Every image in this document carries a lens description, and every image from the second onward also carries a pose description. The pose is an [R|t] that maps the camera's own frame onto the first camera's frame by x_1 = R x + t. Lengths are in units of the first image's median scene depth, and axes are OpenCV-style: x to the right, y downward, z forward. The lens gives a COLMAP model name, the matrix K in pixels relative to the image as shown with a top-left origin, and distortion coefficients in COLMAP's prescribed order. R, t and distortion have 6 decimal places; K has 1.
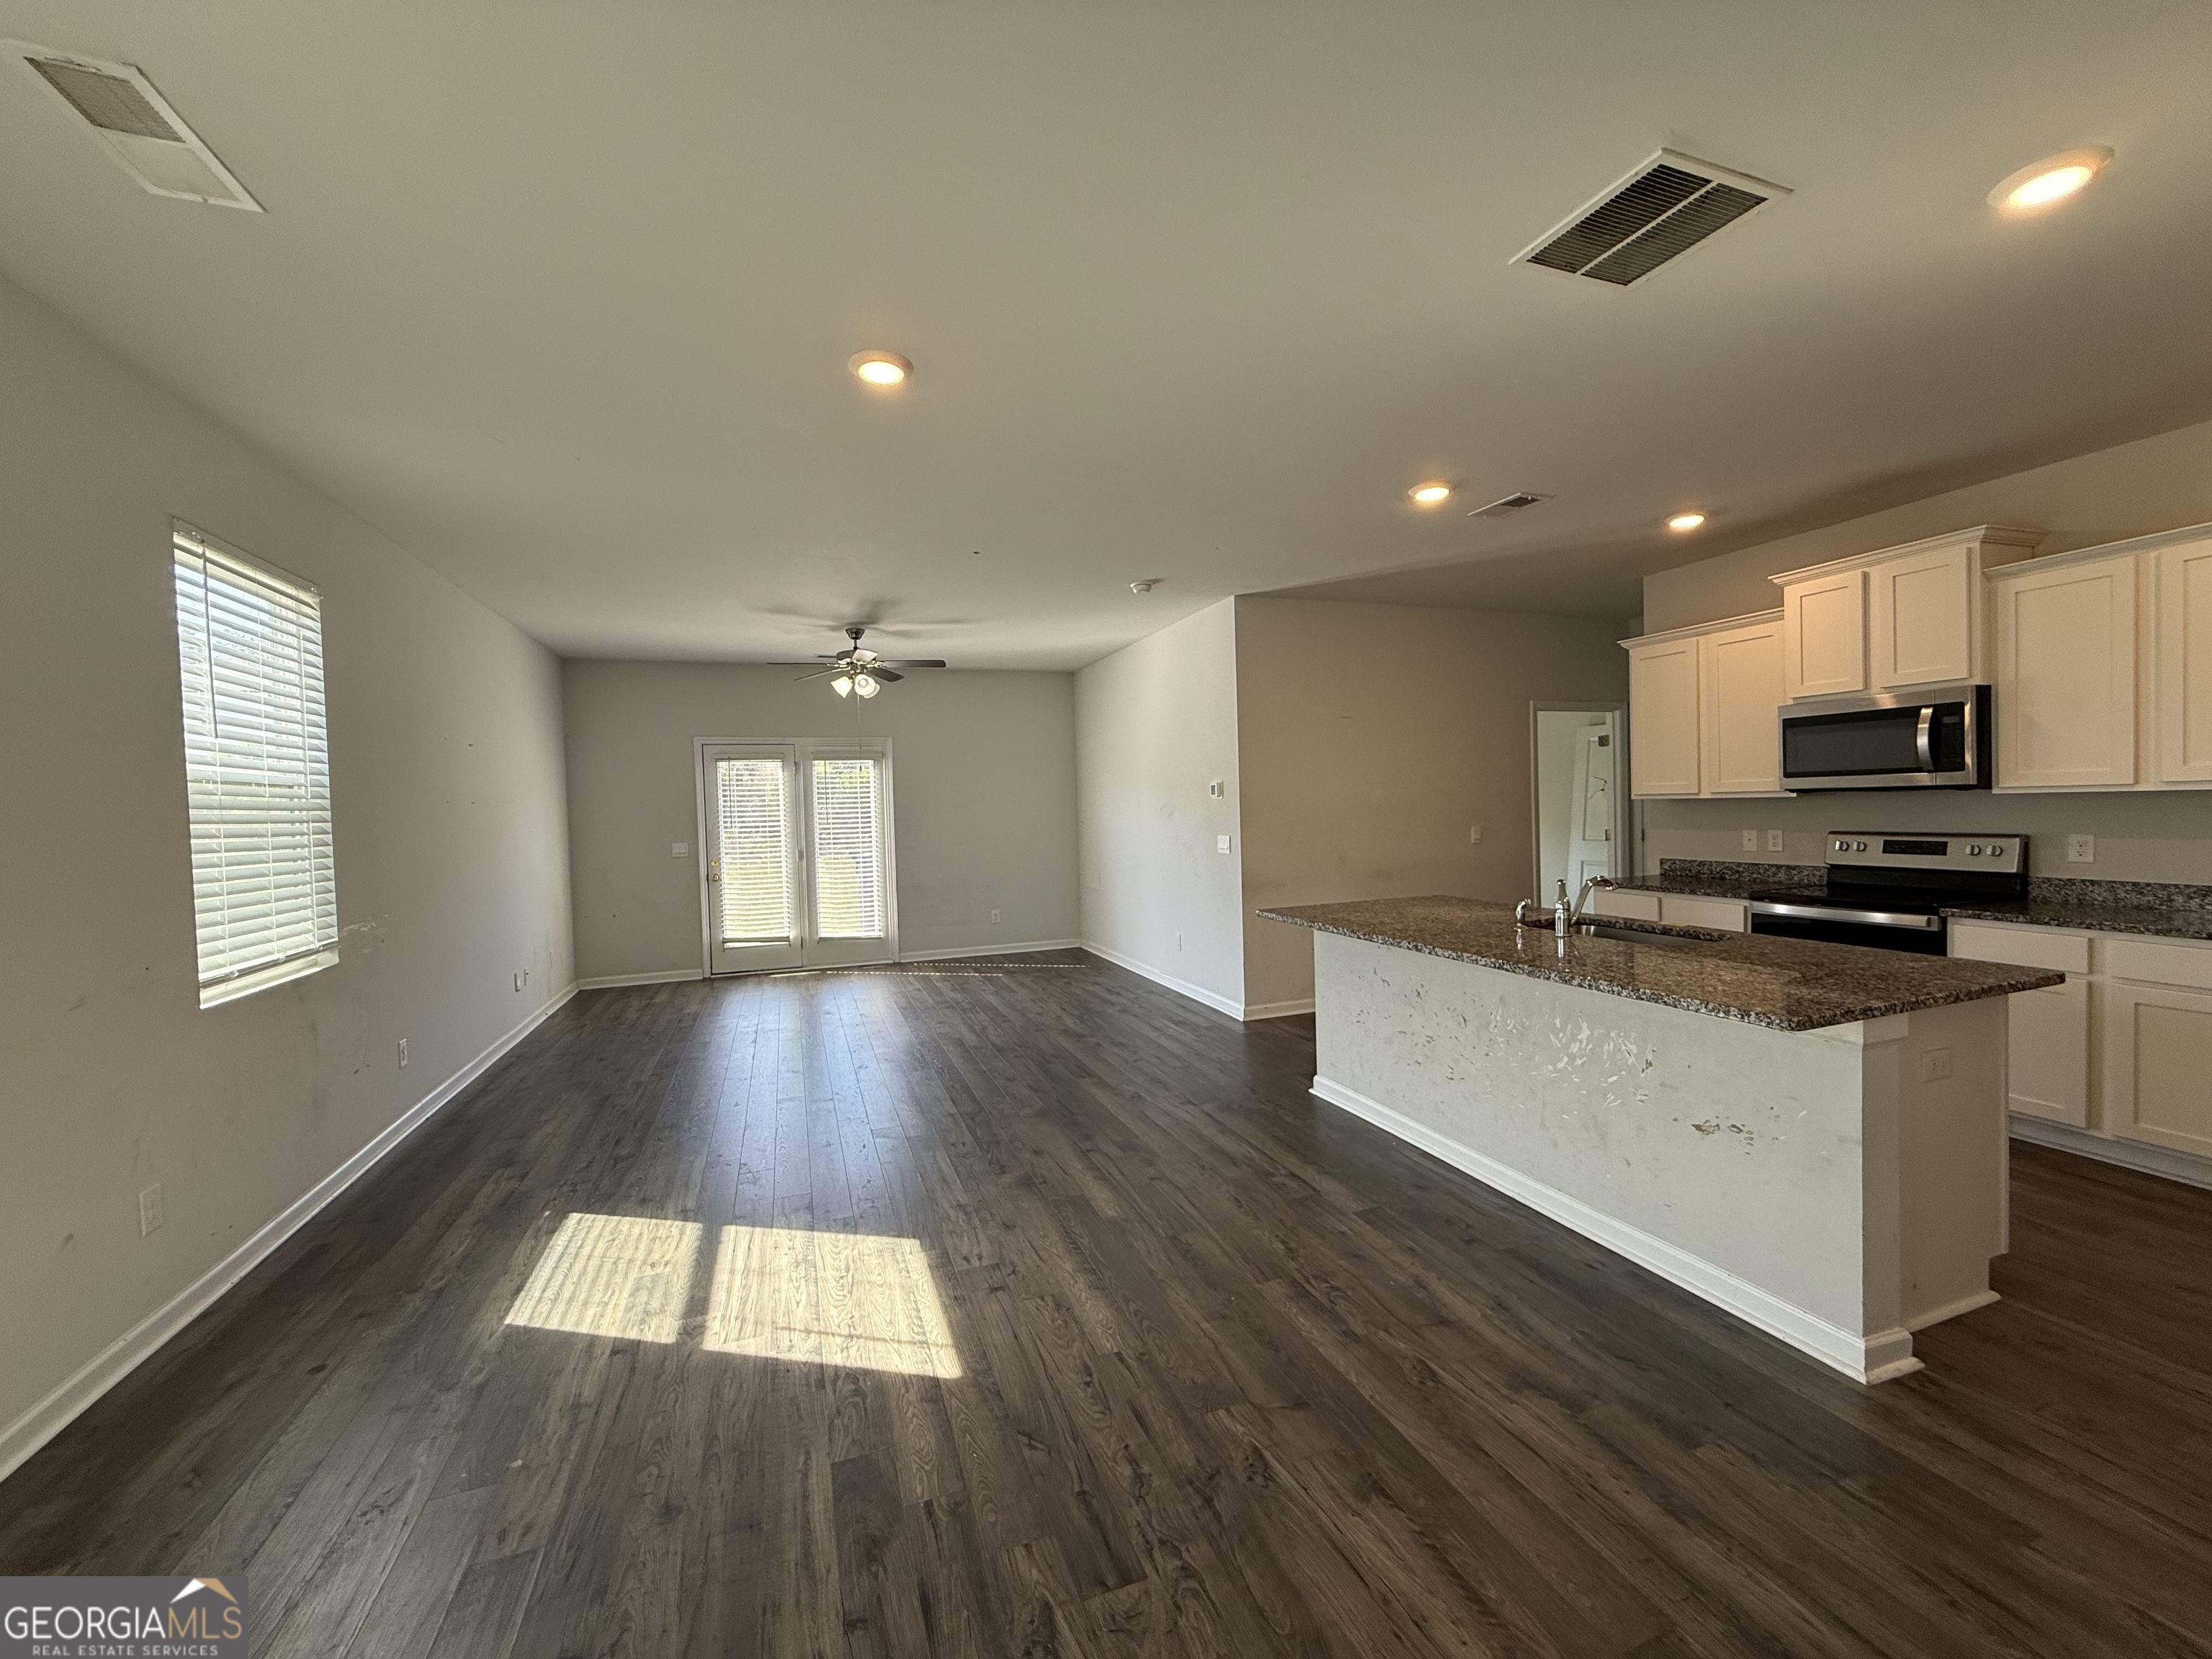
lens RADIAL K [[883.2, 0, 1100.1], [0, 883.2, 825.2], [0, 0, 1]] dist [-0.000024, 0.000055]
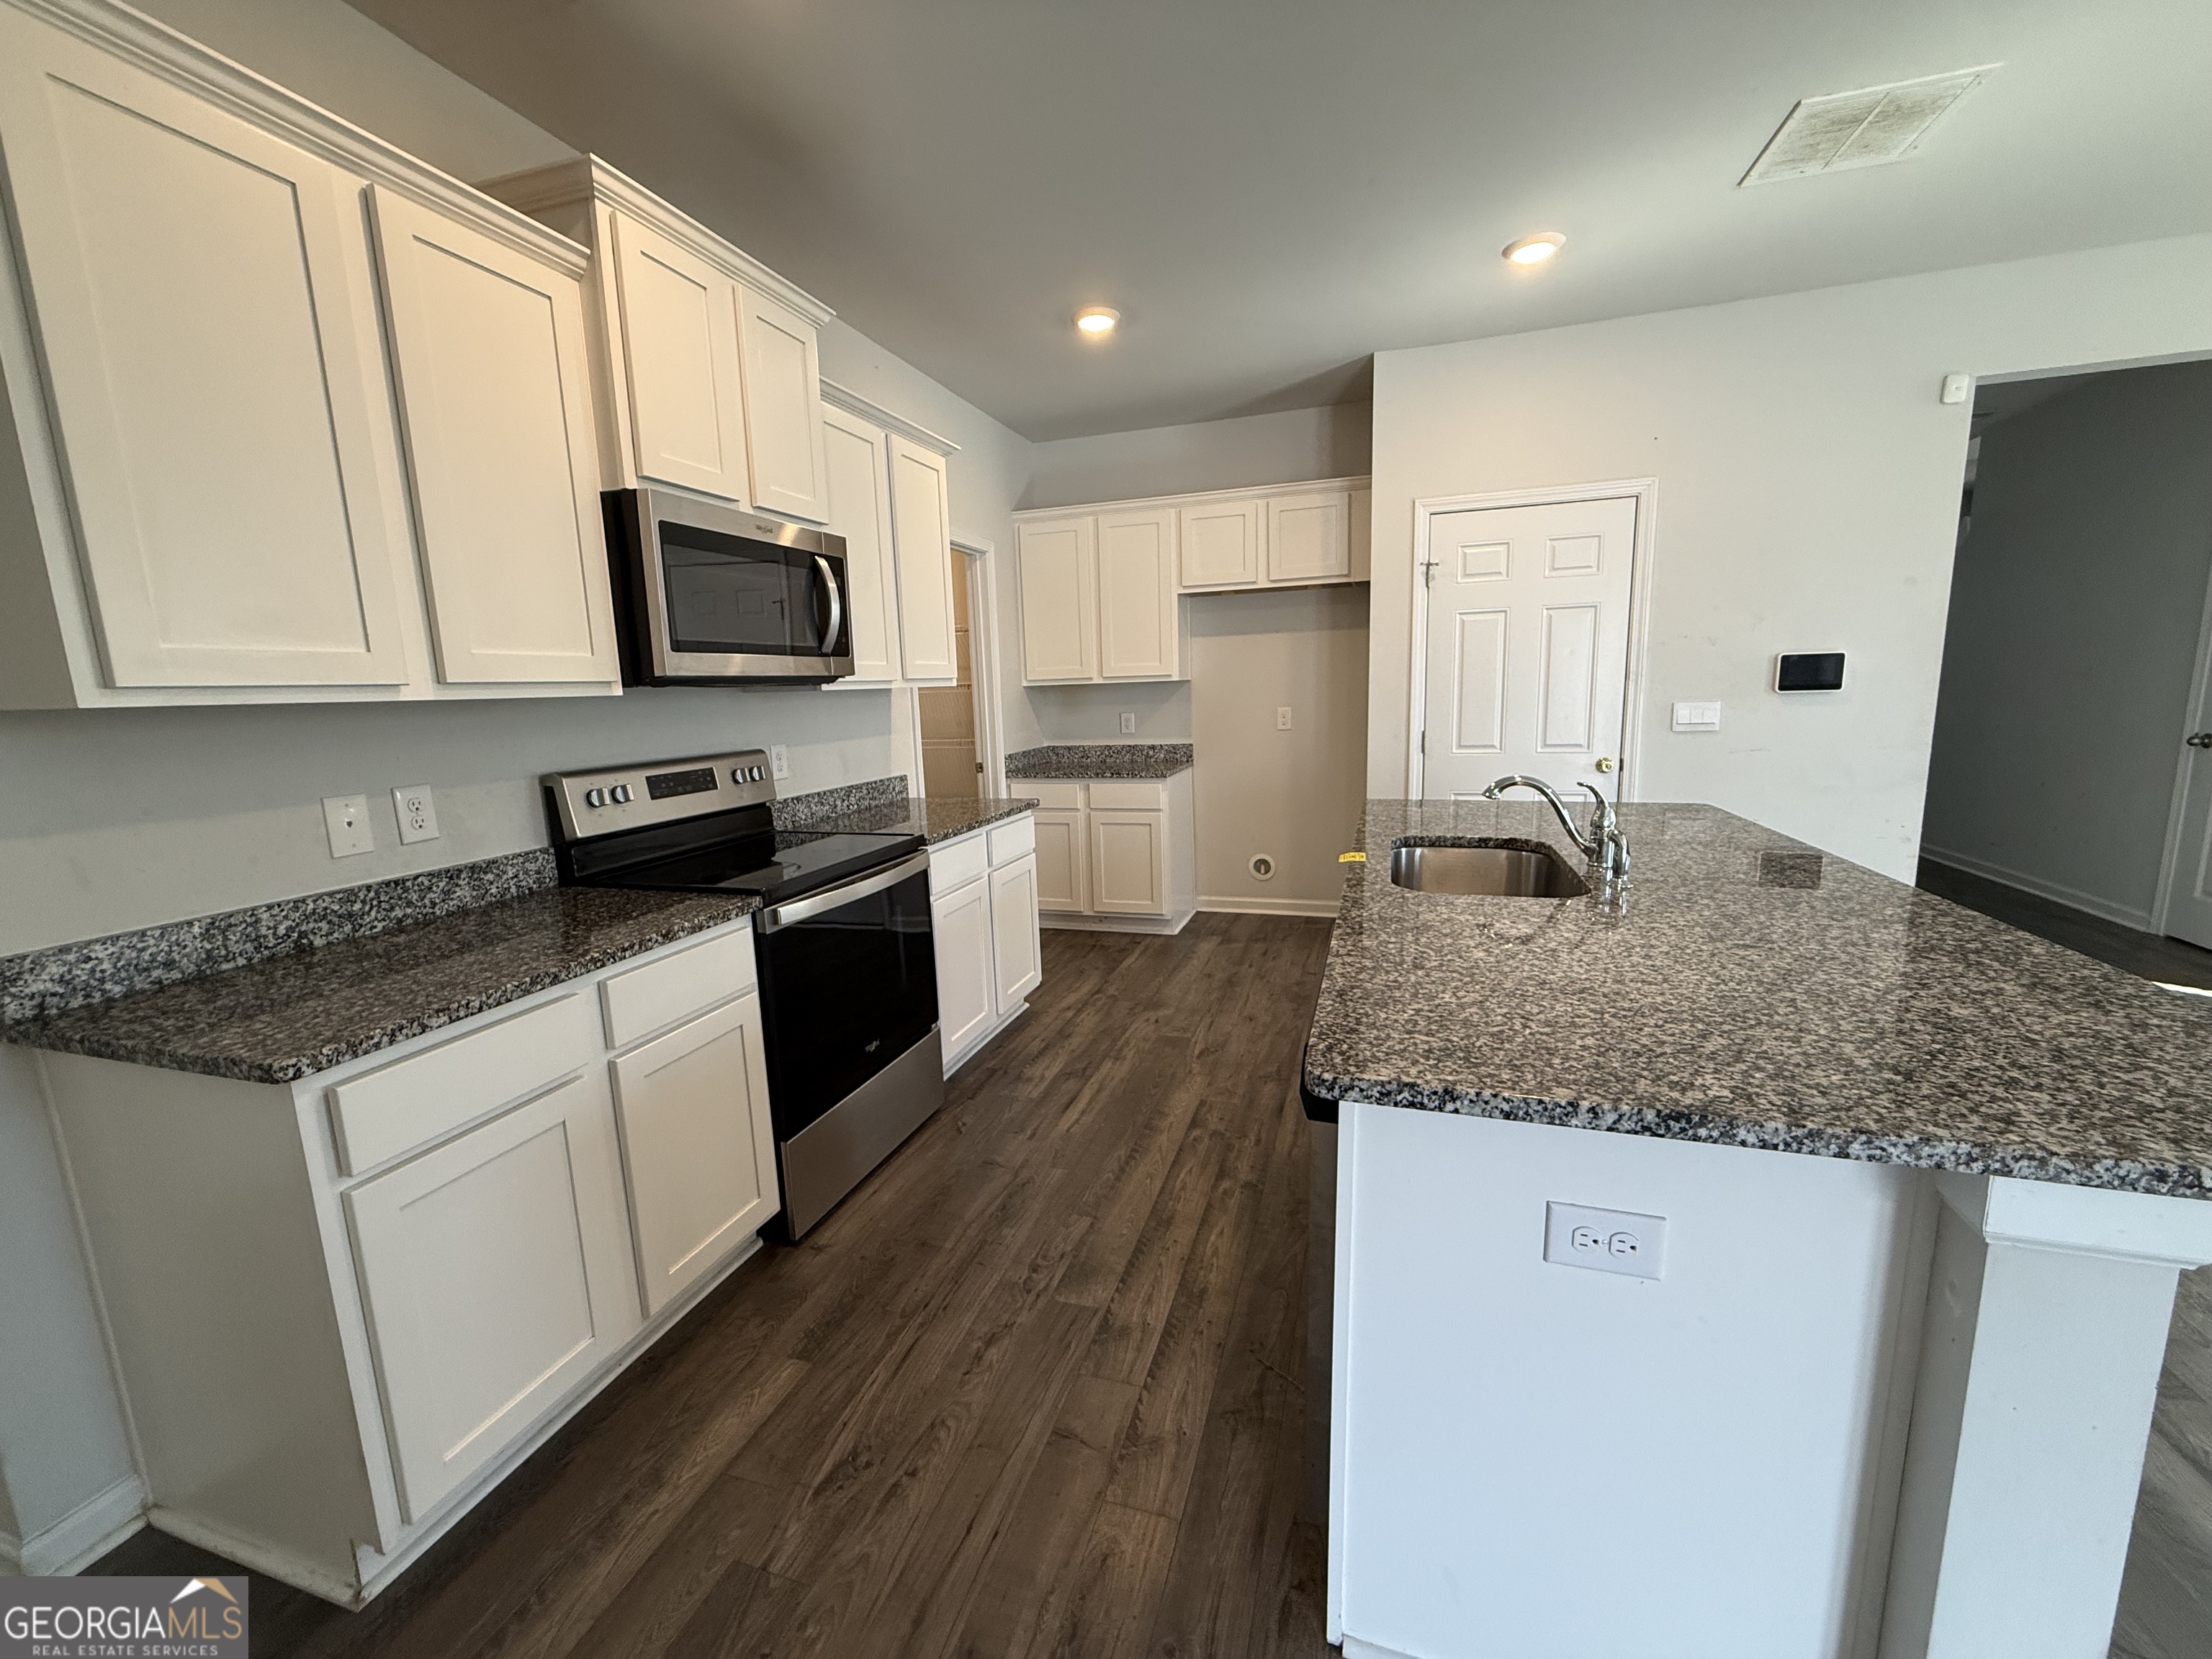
lens RADIAL K [[883.2, 0, 1105.9], [0, 883.2, 819.0], [0, 0, 1]] dist [-0.000024, 0.000055]
pose [[-0.798783, -0.041177, 0.600209, 0.346315], [0.063557, 0.986297, 0.152249, -0.026052], [-0.598253, 0.159761, -0.785220, 1.396042]]
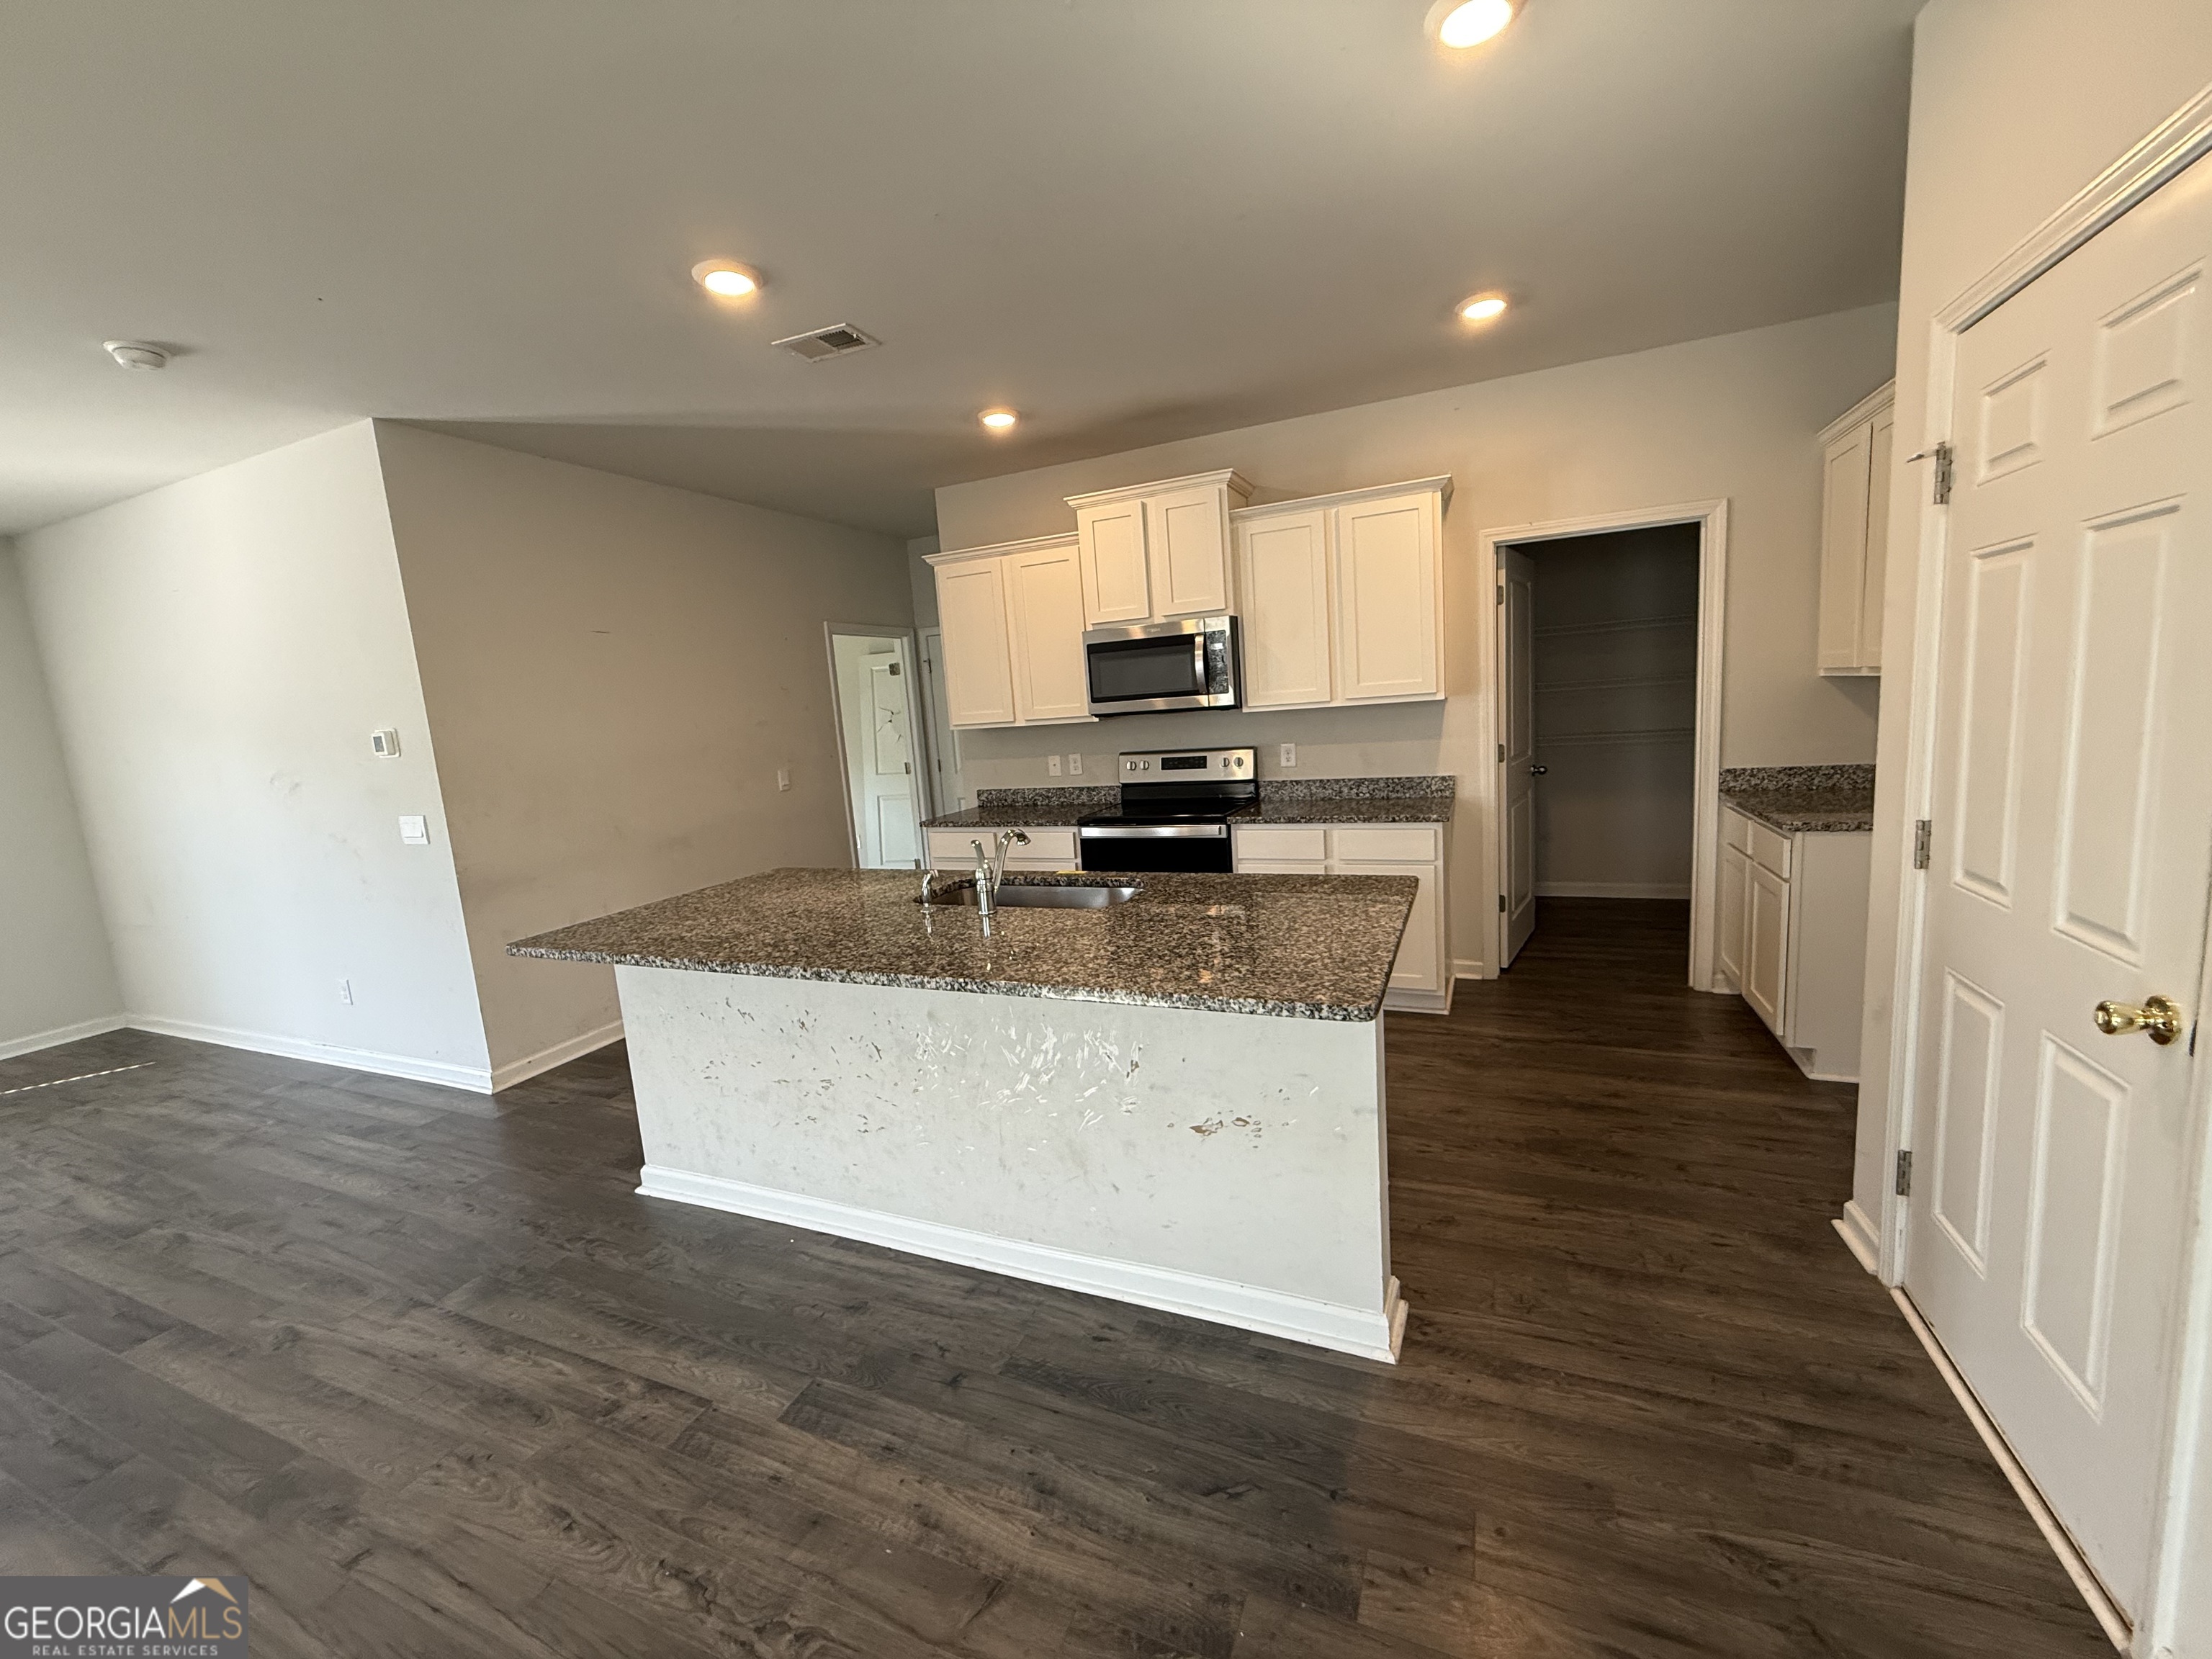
lens RADIAL K [[883.2, 0, 1104.8], [0, 883.2, 831.8], [0, 0, 1]] dist [-0.000024, 0.000055]
pose [[0.684783, -0.125825, 0.717803, 0.038379], [0.068172, 0.991723, 0.108804, -0.018212], [-0.725552, -0.025573, 0.687692, 0.318901]]
